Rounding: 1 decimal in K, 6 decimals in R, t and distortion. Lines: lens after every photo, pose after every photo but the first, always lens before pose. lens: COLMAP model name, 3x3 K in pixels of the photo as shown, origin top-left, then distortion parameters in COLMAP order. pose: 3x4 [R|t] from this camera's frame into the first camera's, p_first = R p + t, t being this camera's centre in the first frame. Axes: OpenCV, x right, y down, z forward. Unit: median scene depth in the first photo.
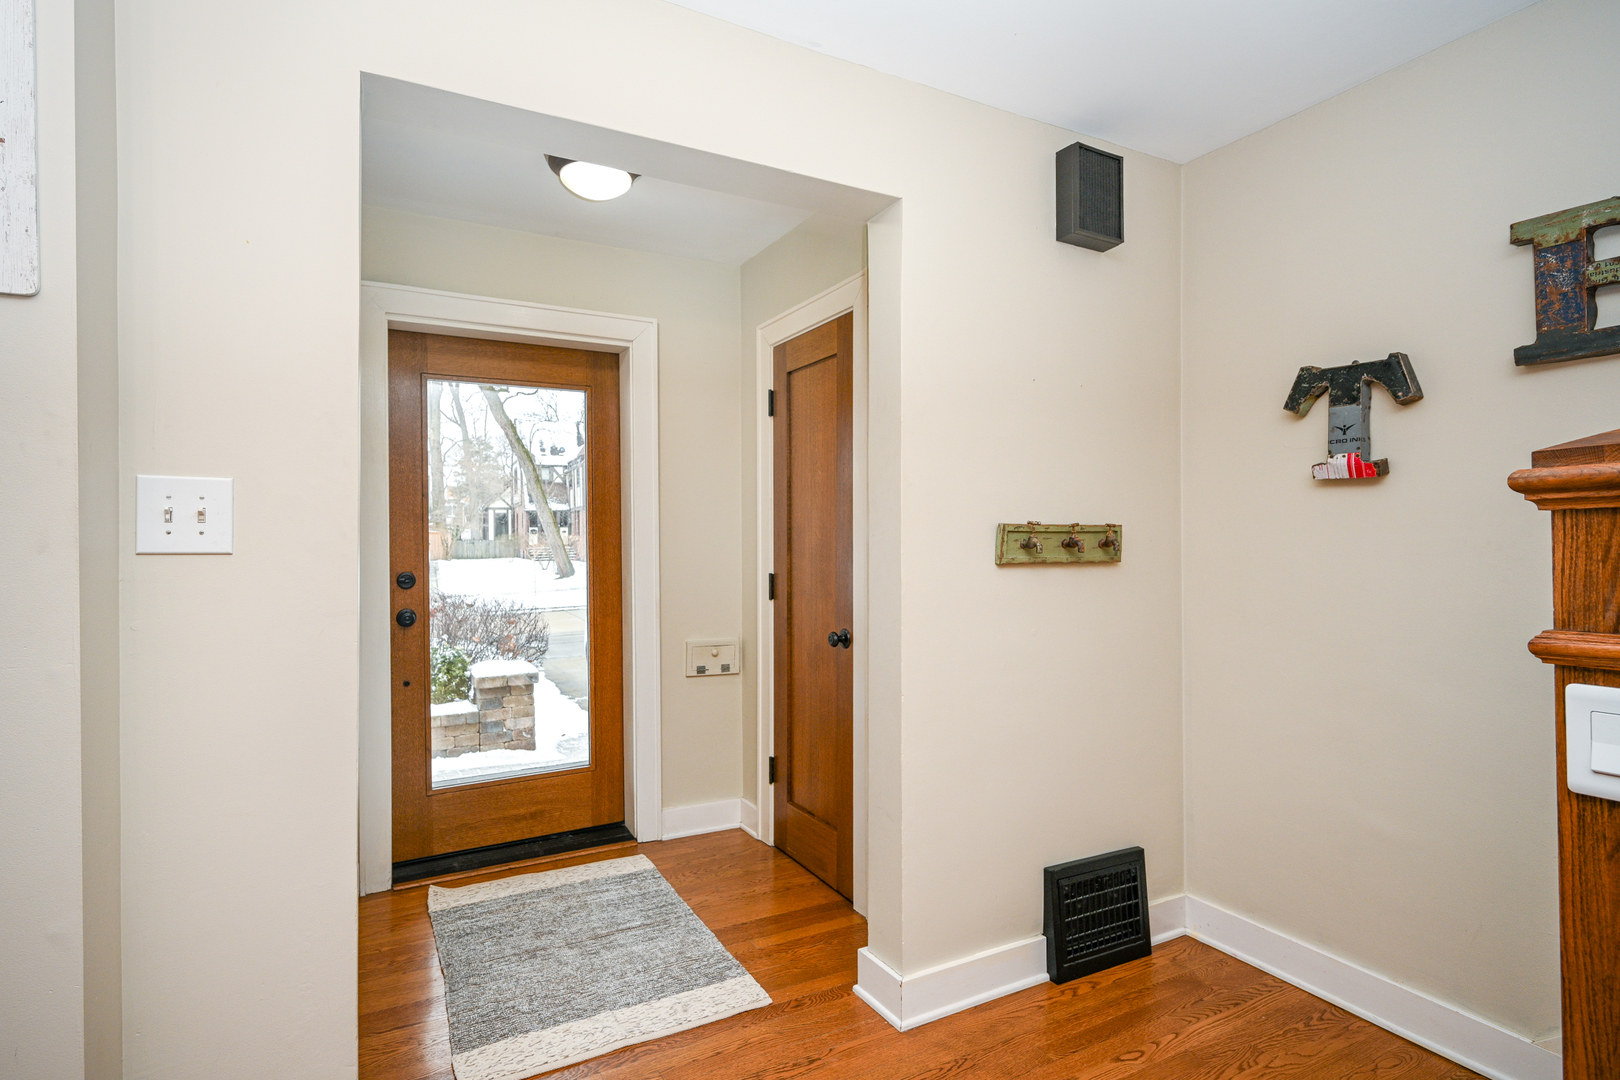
lens RADIAL K [[798.3, 0, 785.8], [0, 798.3, 551.8], [0, 0, 1]] dist [0.001183, 0.000466]
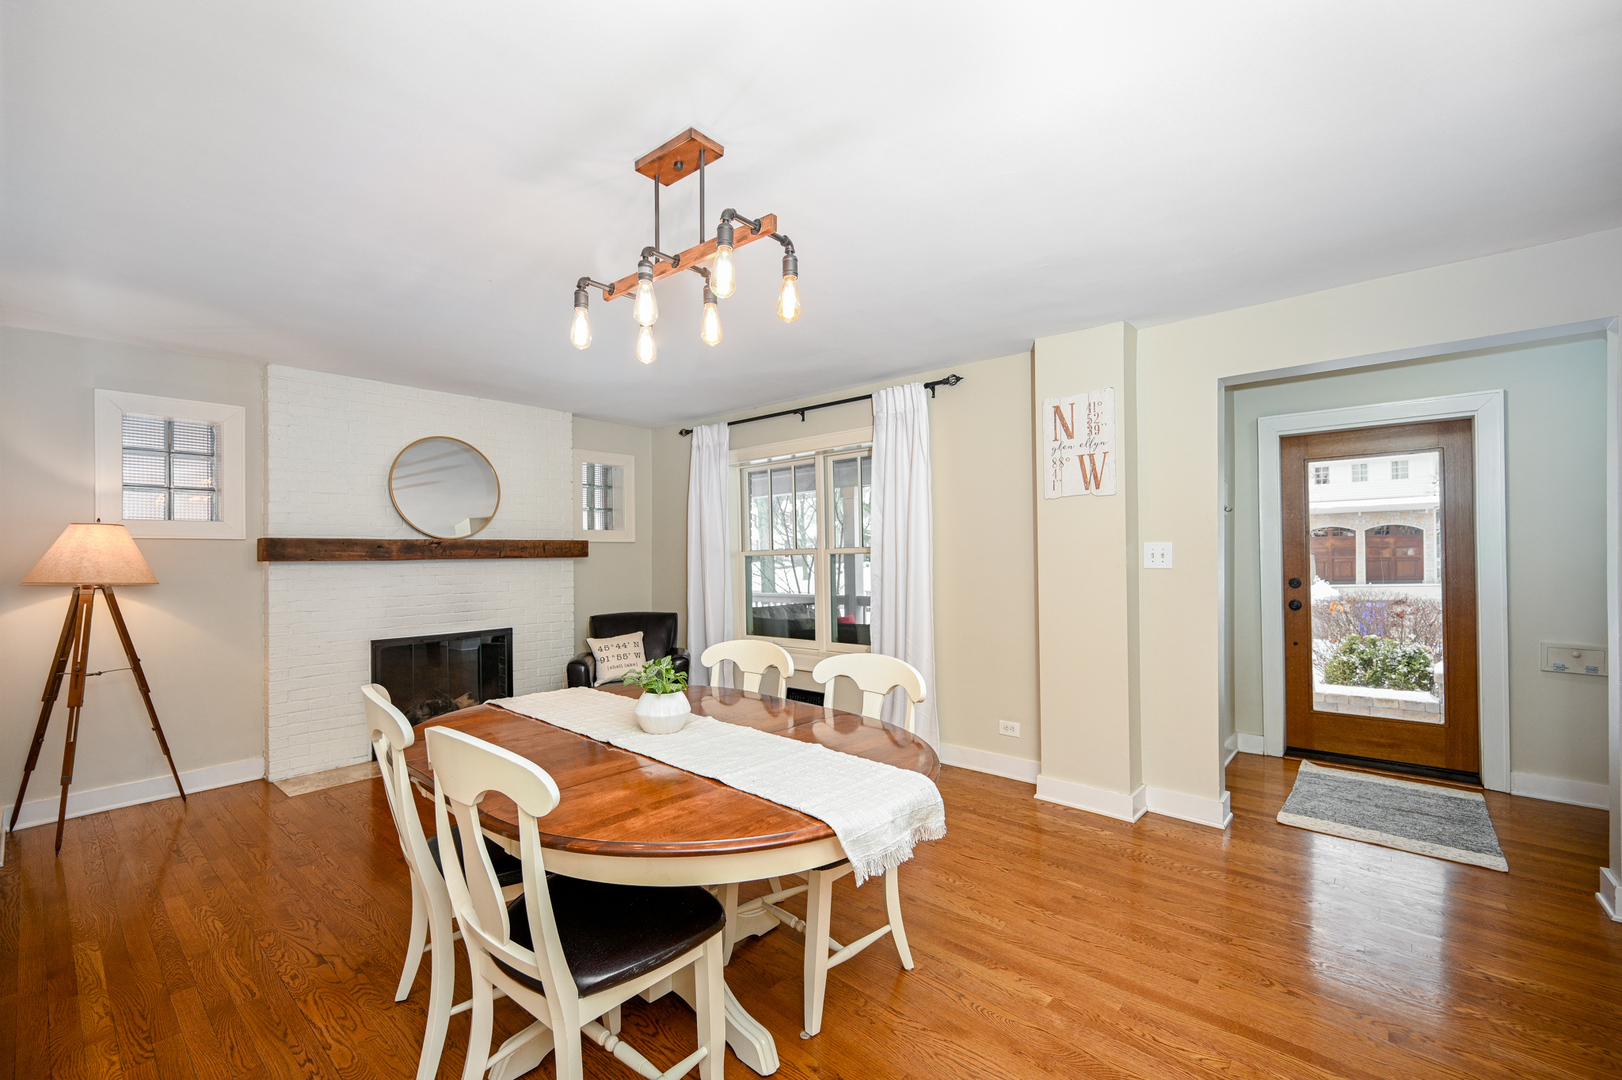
lens RADIAL K [[666.1, 0, 818.4], [0, 666.1, 544.3], [0, 0, 1]] dist [0.001400, 0.000065]
pose [[0.368875, -0.015034, -0.929357, 0.513588], [-0.003638, 0.999838, -0.017618, -0.019503], [0.929472, 0.009880, 0.368761, -0.510038]]
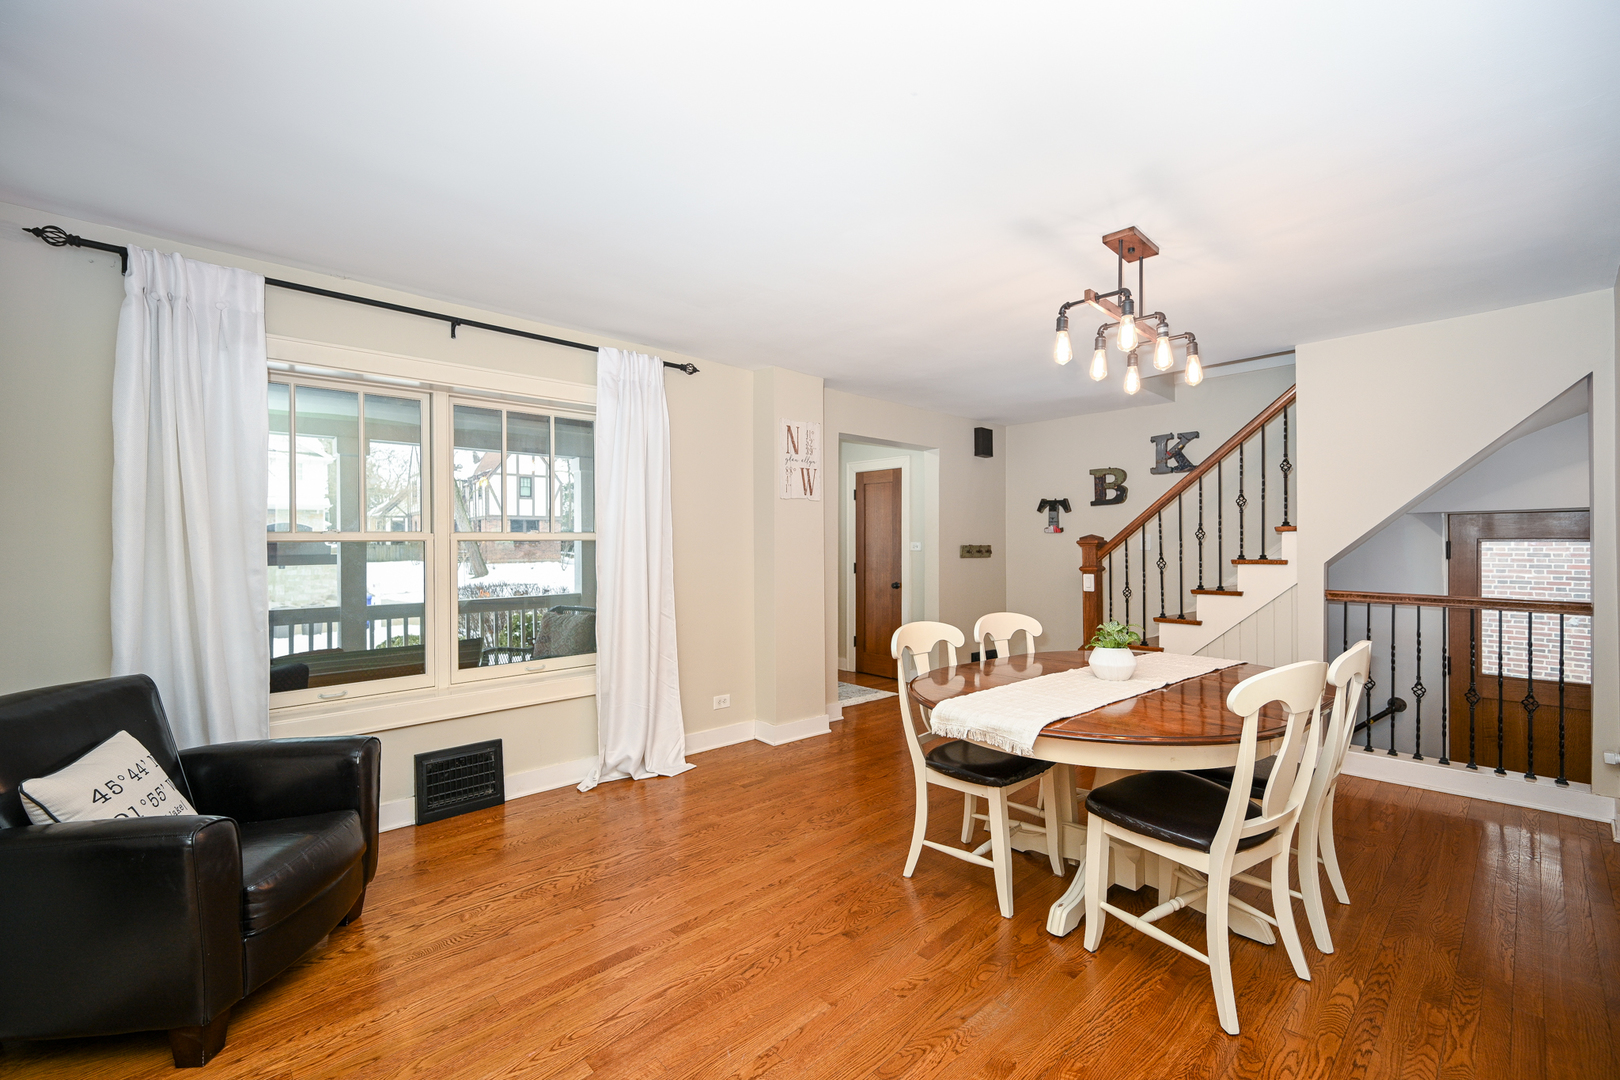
lens RADIAL K [[674.6, 0, 810.0], [0, 674.6, 540.0], [0, 0, 1]] dist [-0.042115, 0.019834]
pose [[0.965671, 0.002693, 0.259753, -0.813298], [0.002798, 0.999780, -0.020765, -0.000493], [-0.259752, 0.020779, 0.965452, -1.162602]]
